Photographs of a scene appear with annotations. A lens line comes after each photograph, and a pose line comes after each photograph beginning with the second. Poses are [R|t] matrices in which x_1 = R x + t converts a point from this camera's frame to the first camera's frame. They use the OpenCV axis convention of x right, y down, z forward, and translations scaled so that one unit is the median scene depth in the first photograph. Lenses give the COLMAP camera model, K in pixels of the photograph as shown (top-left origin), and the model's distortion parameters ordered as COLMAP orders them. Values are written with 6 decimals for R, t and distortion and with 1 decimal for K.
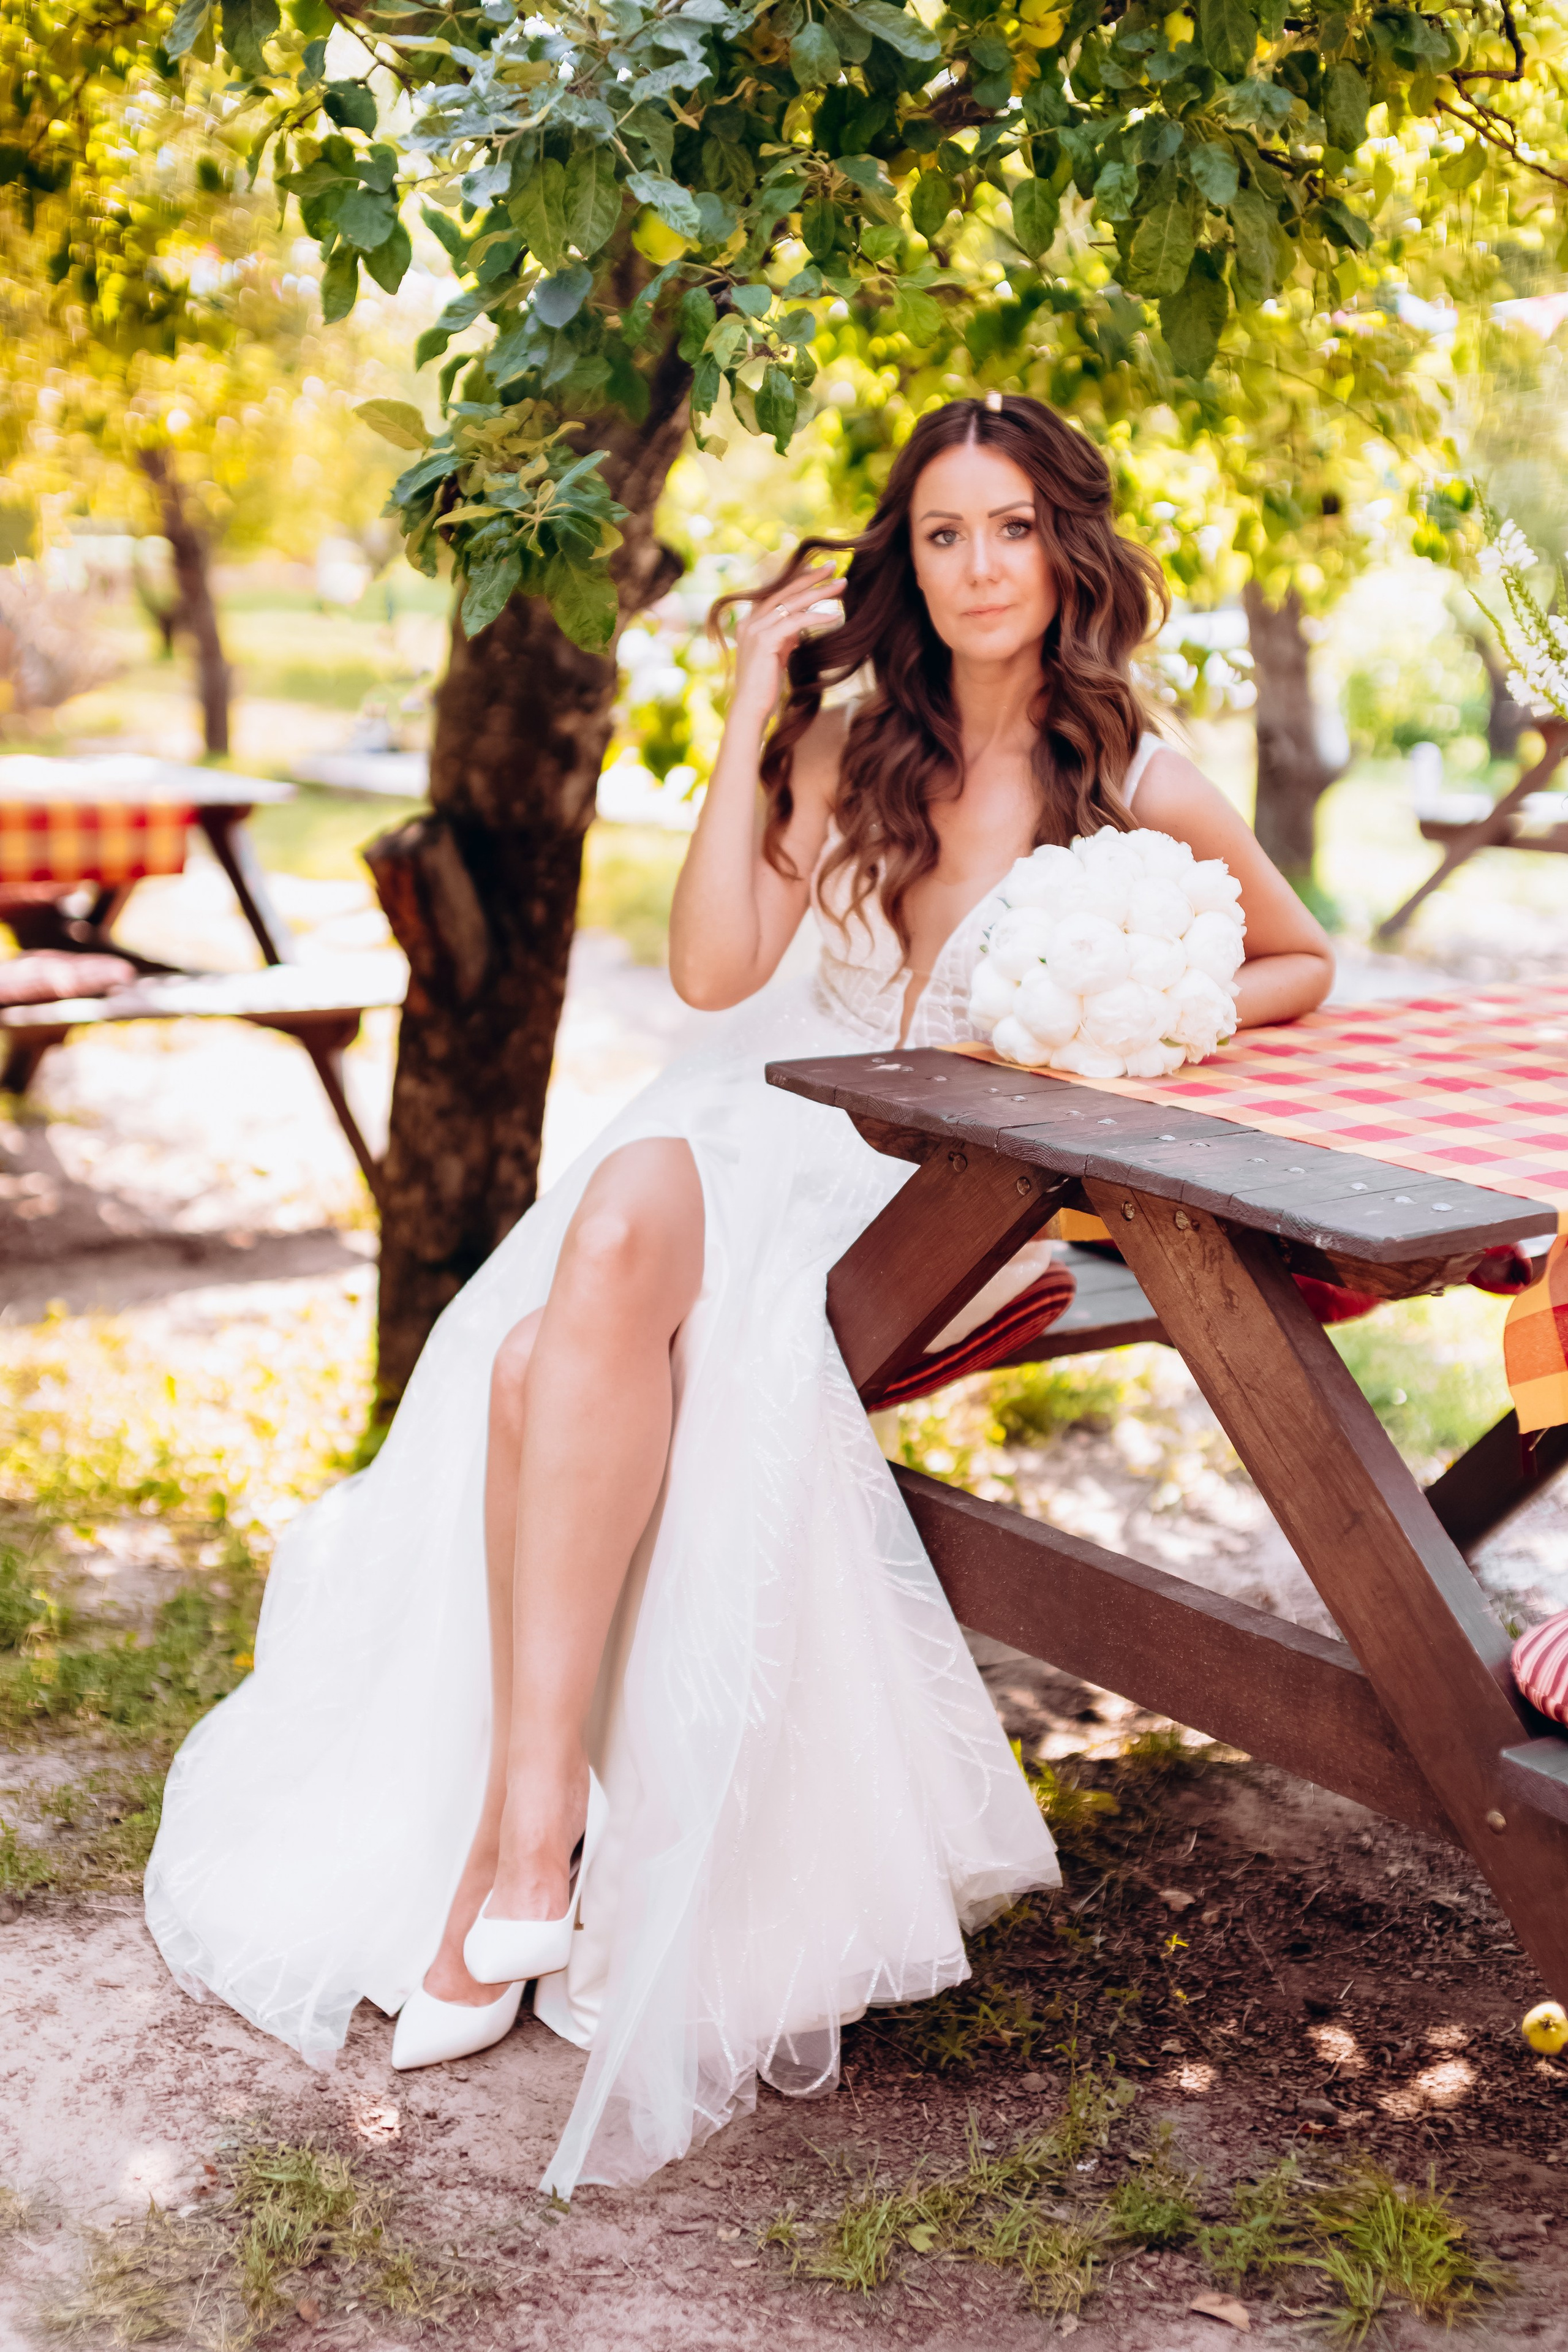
lens RADIAL K [[3236.8, 0, 780.7], [0, 3236.8, 1191.8], [0, 0, 1]] dist [-0.026553, 0.000000]
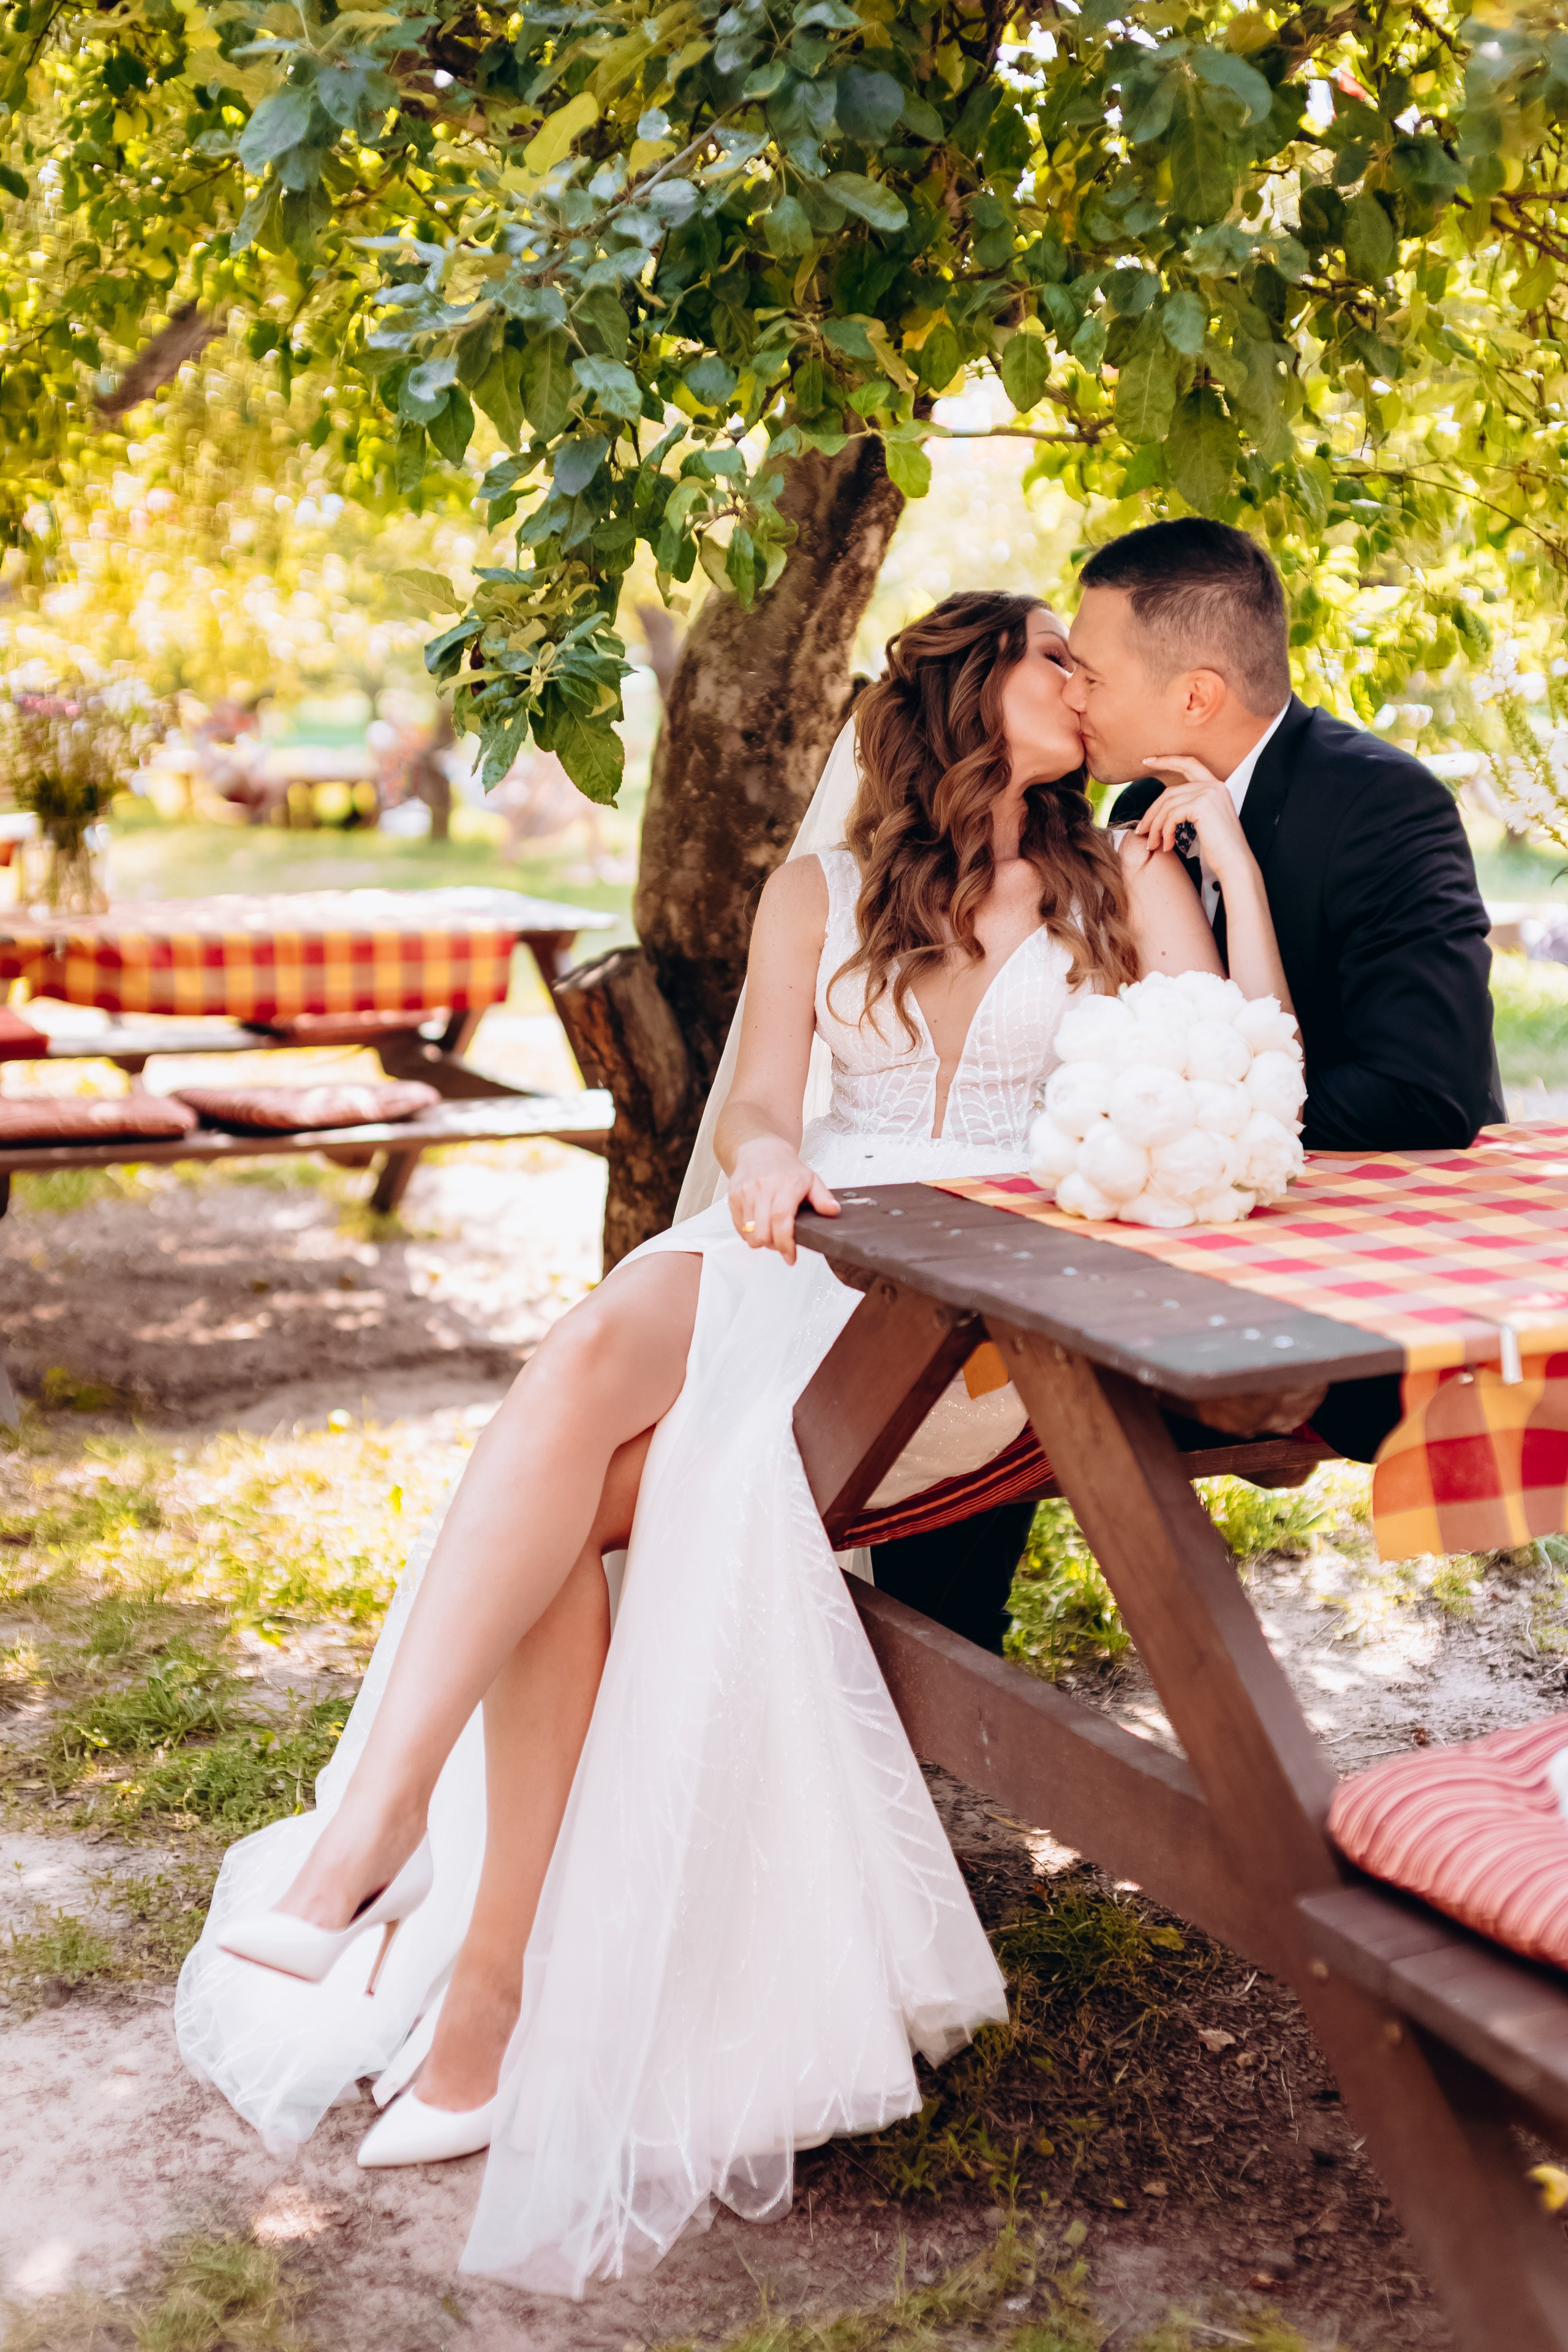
lens RADIAL K [[3236.8, 0, 803.3], [0, 3236.8, 1165.5], [0, 0, 1]] dist [-0.026553, 0.000000]
pose [[0.982524, -0.001297, -0.186129, 0.183856], [-0.005896, 0.999257, -0.038089, -0.010049], [0.186040, 0.038520, 0.981787, -0.004268]]
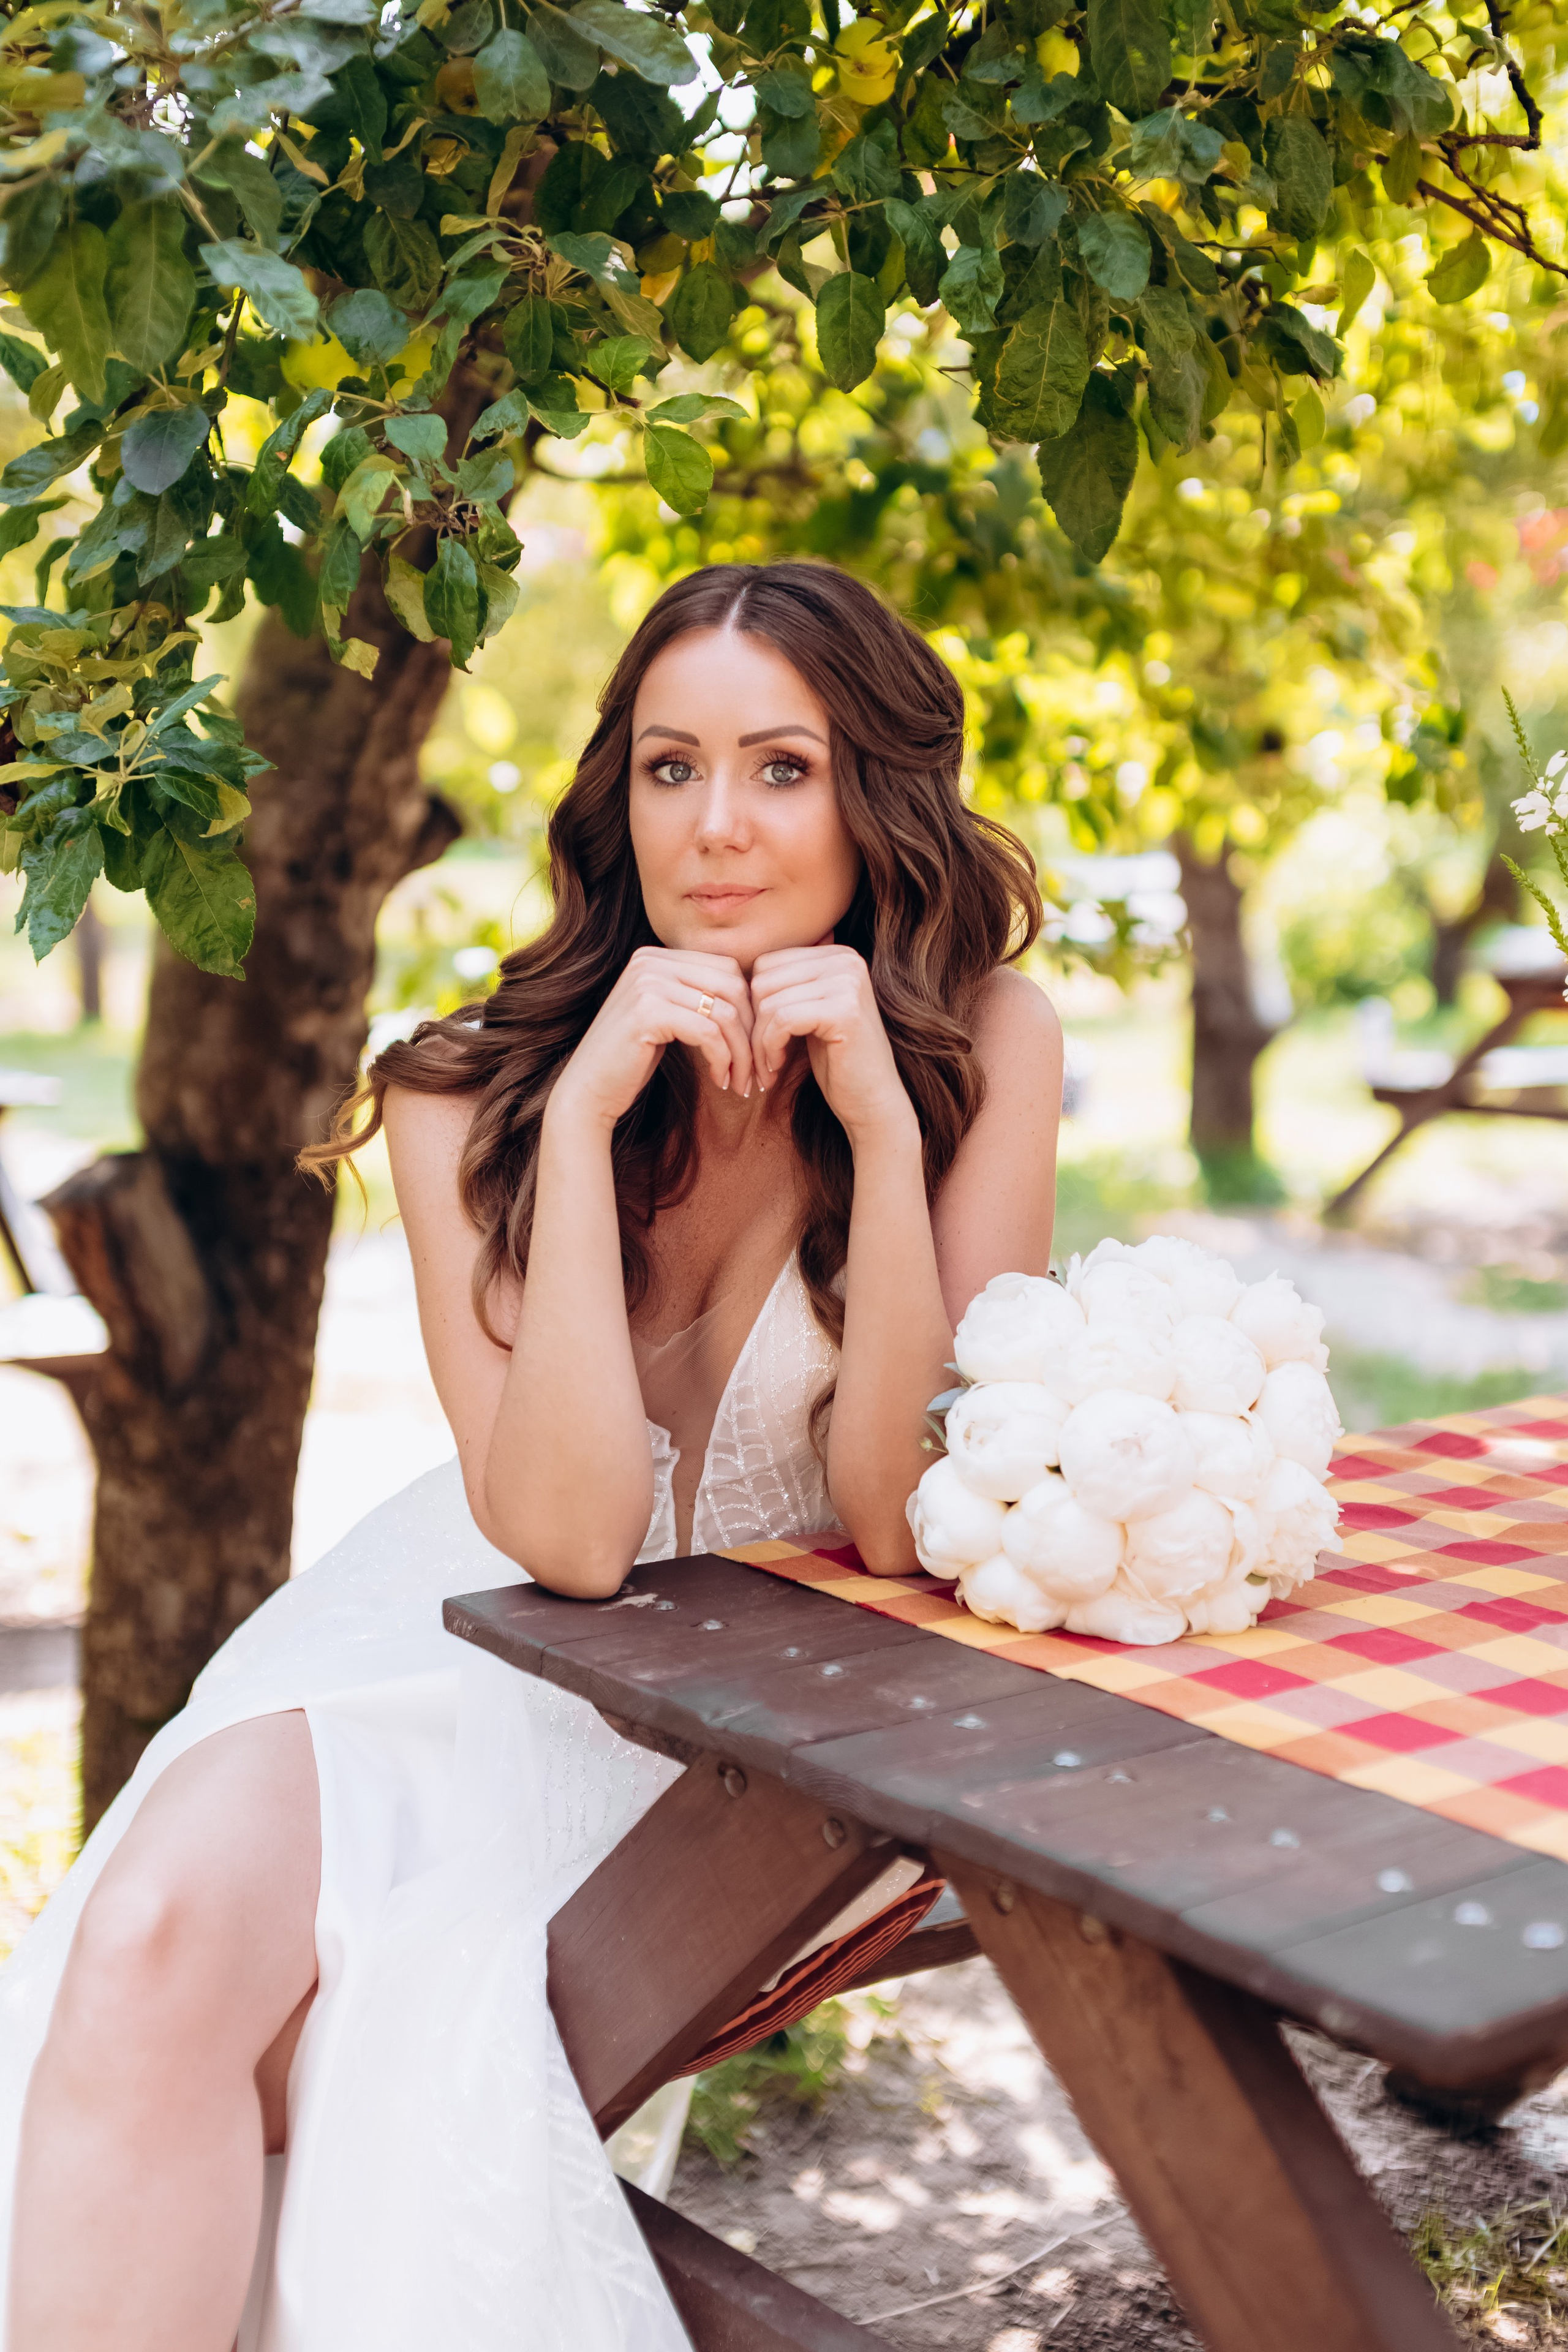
lens RADIAL K [[3135.3, 0, 788.1], [0, 3135.3, 1173.0], [0, 0, 1]] dist [-0.004278, 0.000000]
pose [[0.999716, -0.014636, 0.018788, 0.046543], [0.015980, 0.997166, -0.073518, -0.069585], [-0.017658, 0.073797, 0.997117, 0.328432]]
